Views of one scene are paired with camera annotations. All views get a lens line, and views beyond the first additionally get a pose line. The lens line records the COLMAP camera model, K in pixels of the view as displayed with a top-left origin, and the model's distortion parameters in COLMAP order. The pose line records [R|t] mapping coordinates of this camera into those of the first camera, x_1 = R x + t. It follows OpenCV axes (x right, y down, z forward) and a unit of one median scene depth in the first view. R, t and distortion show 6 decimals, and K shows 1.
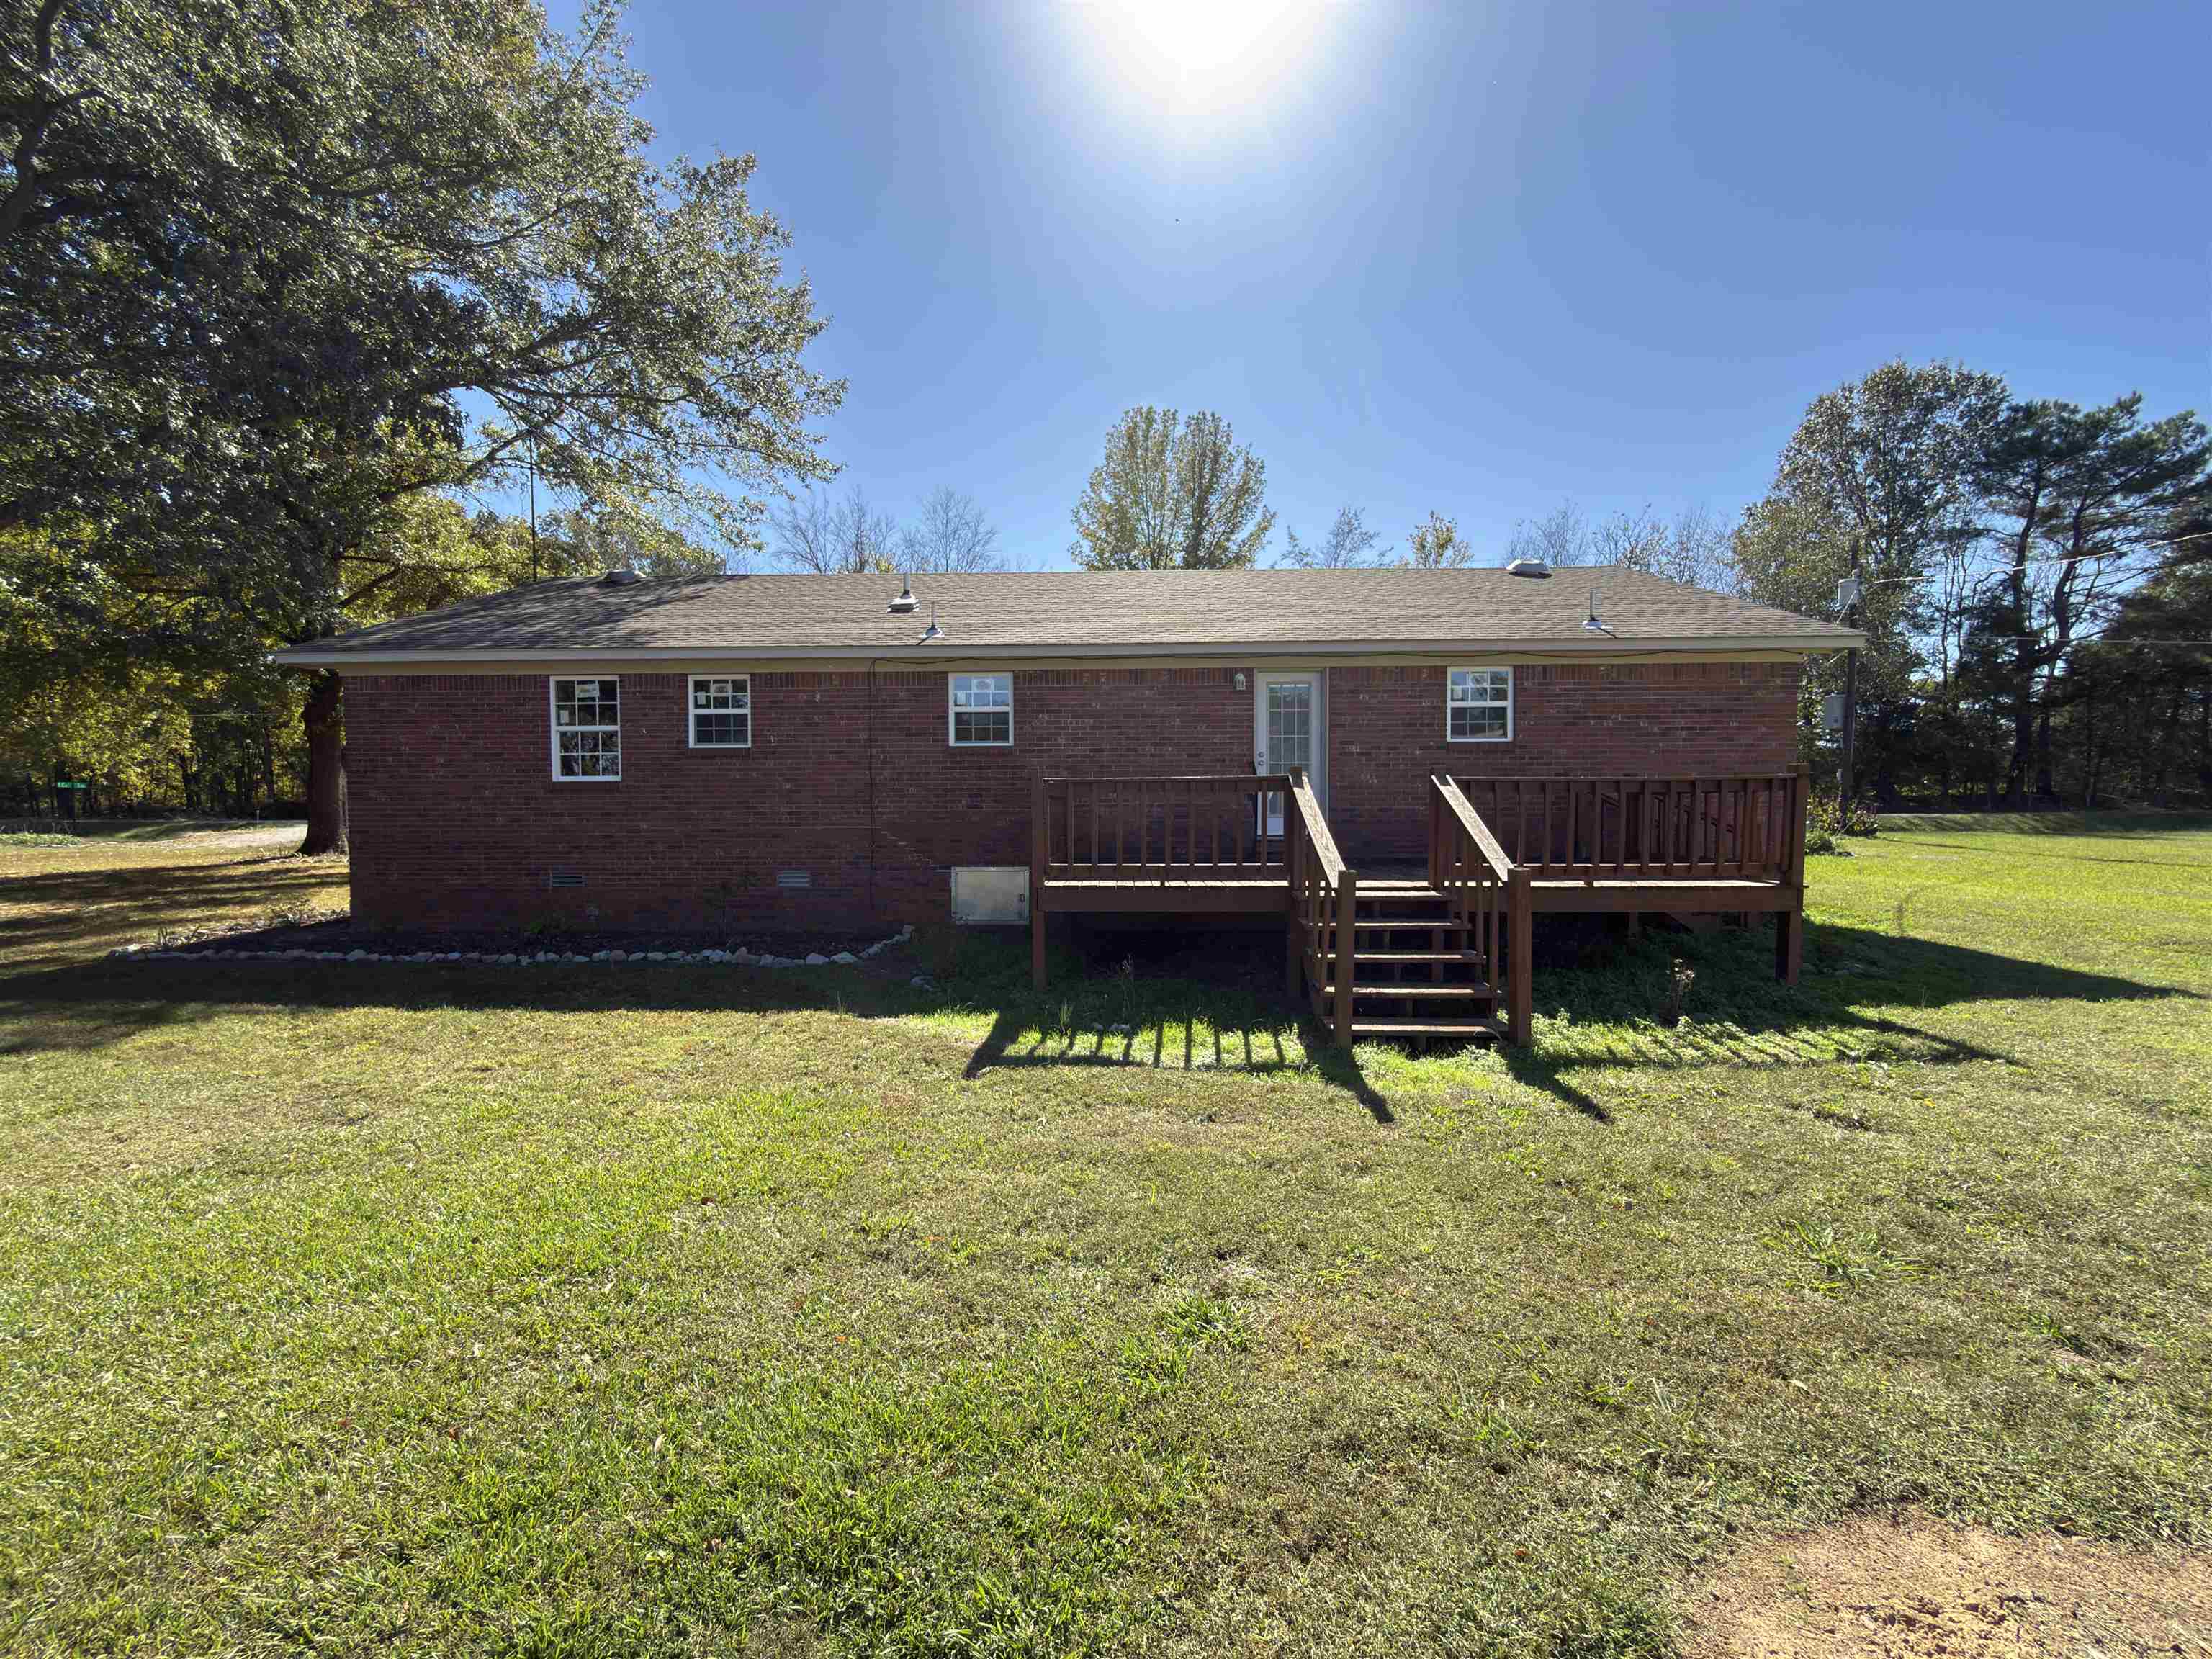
lens RADIAL K [[886.9, 0, 1104.4], [0, 886.9, 831.6], [0, 0, 1]] dist [0.001361, -0.000143]
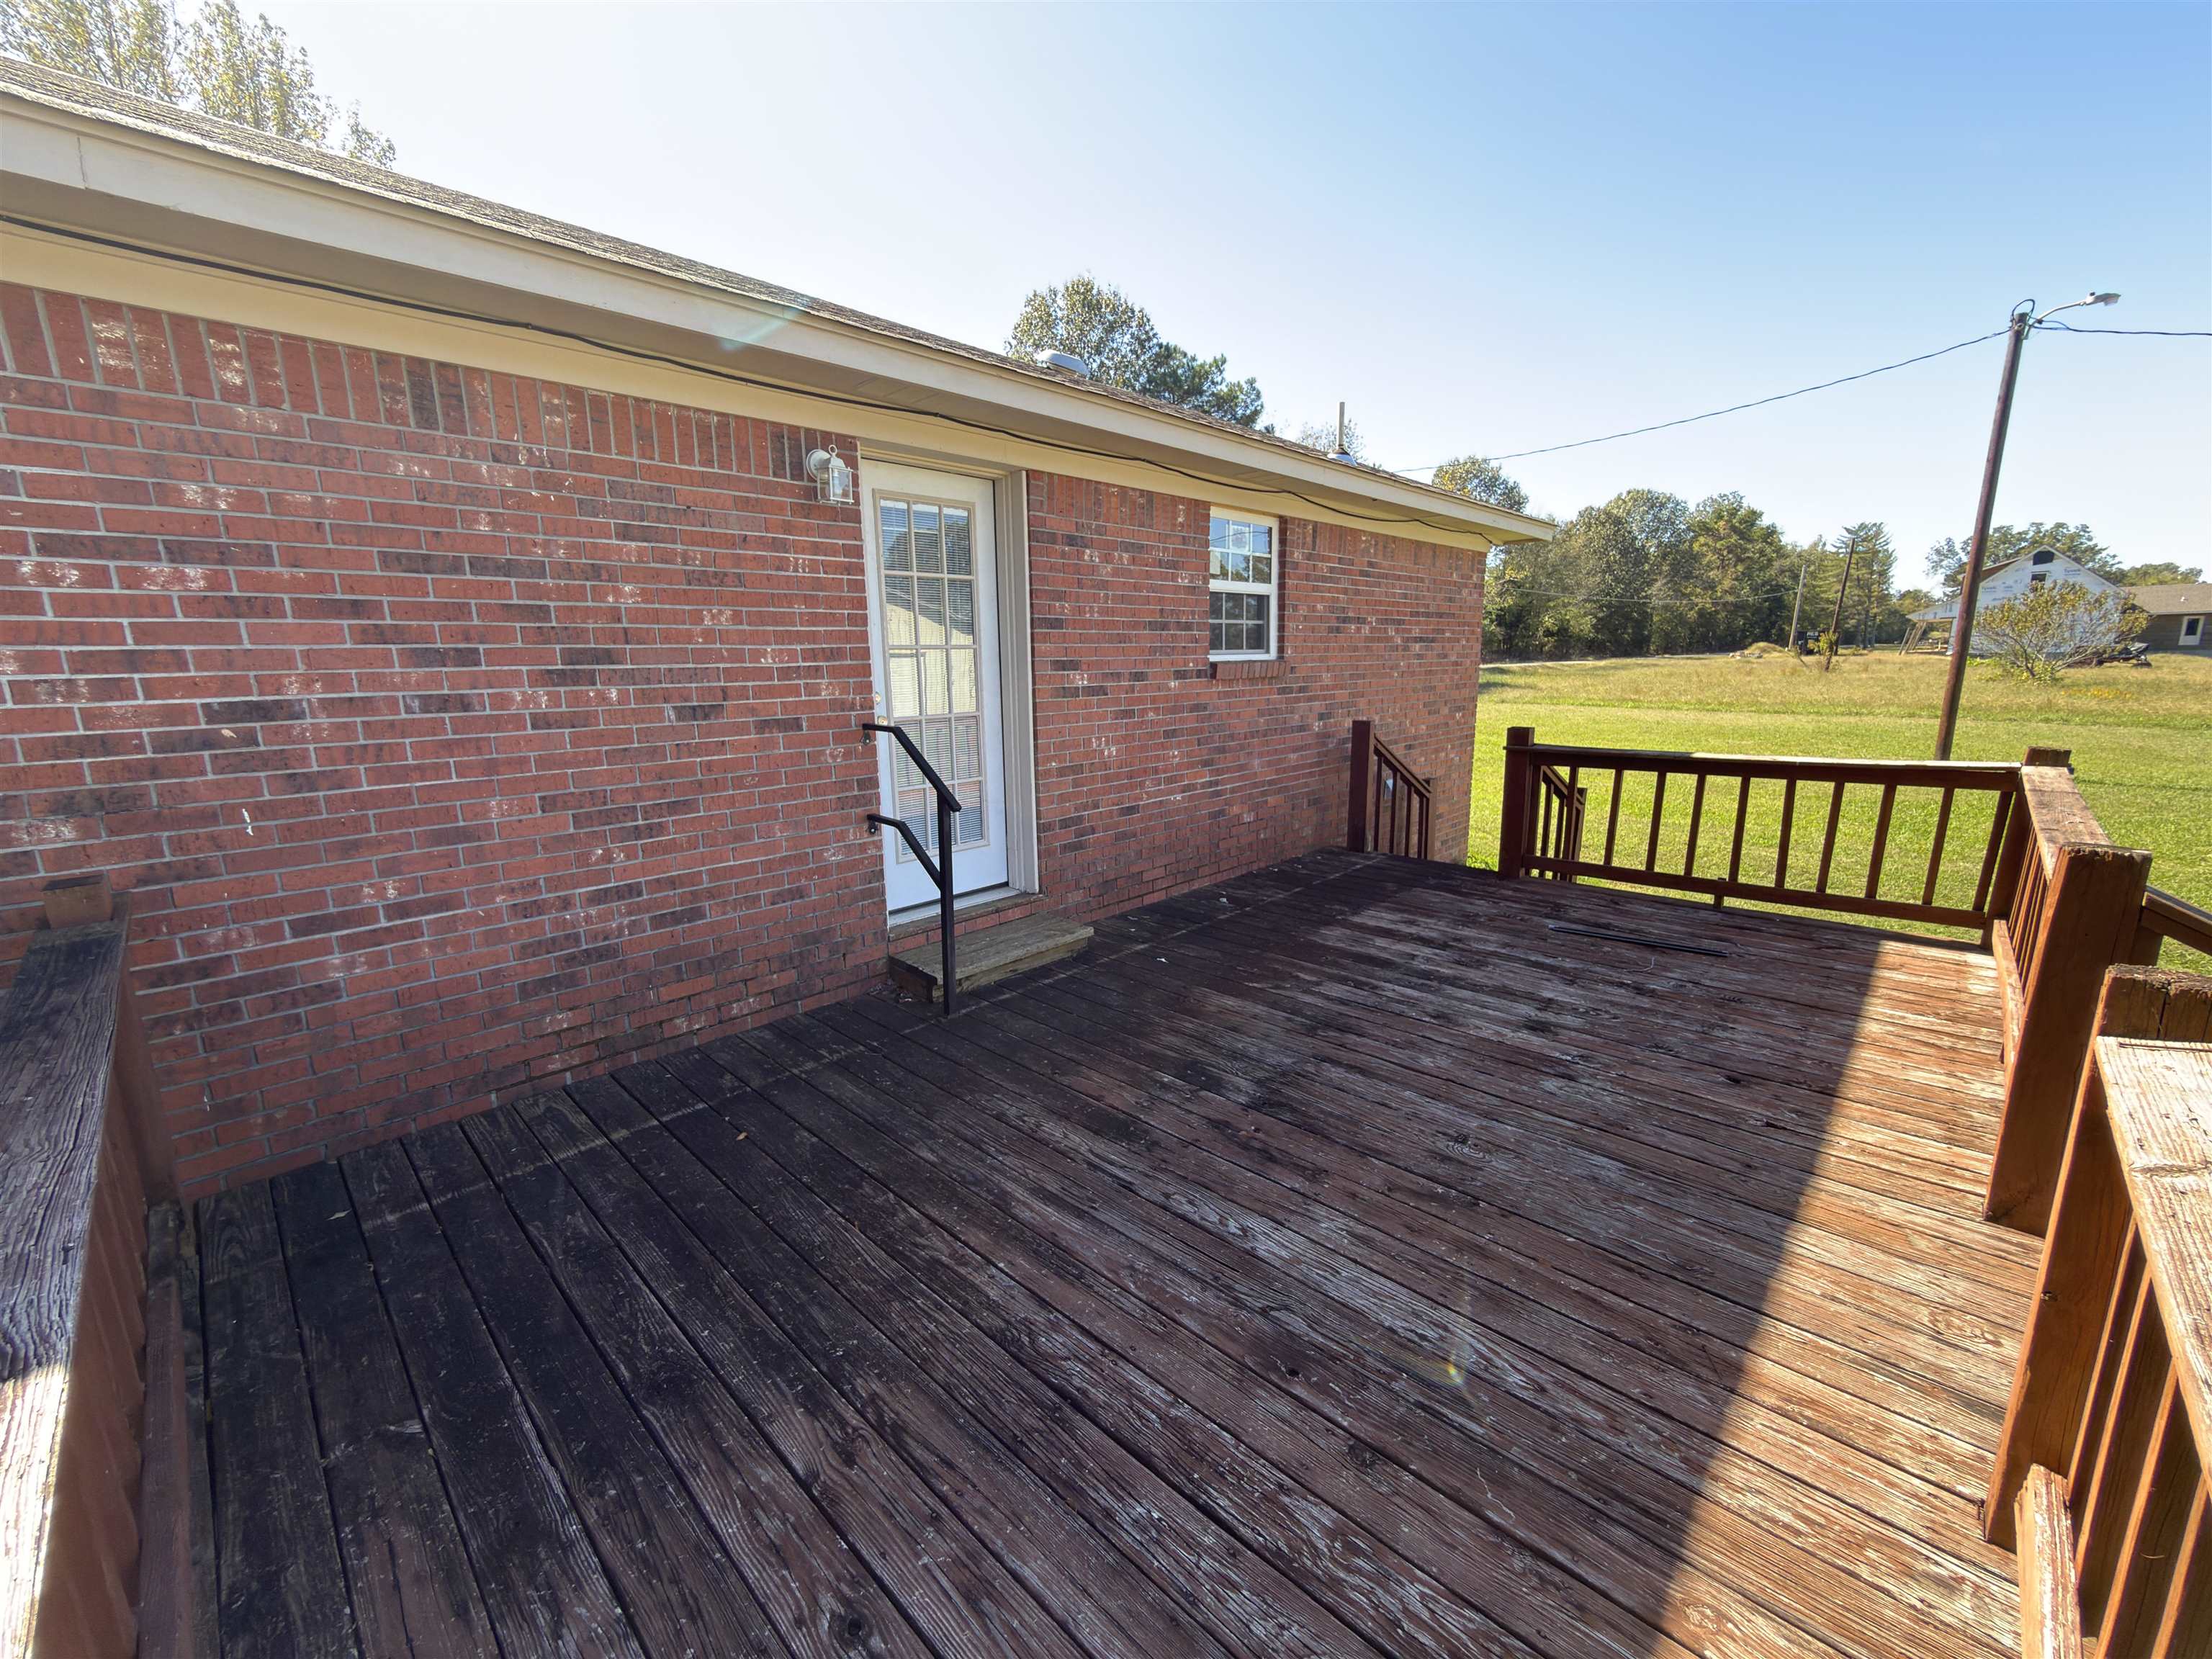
lens RADIAL K [[886.9, 0, 1101.1], [0, 886.9, 838.9], [0, 0, 1]] dist [0.001361, -0.000143]
pose [[0.682560, -0.154553, 0.714301, -0.006716], [0.042911, 0.984172, 0.171941, -0.023347], [-0.729569, -0.086709, 0.678388, 0.177476]]
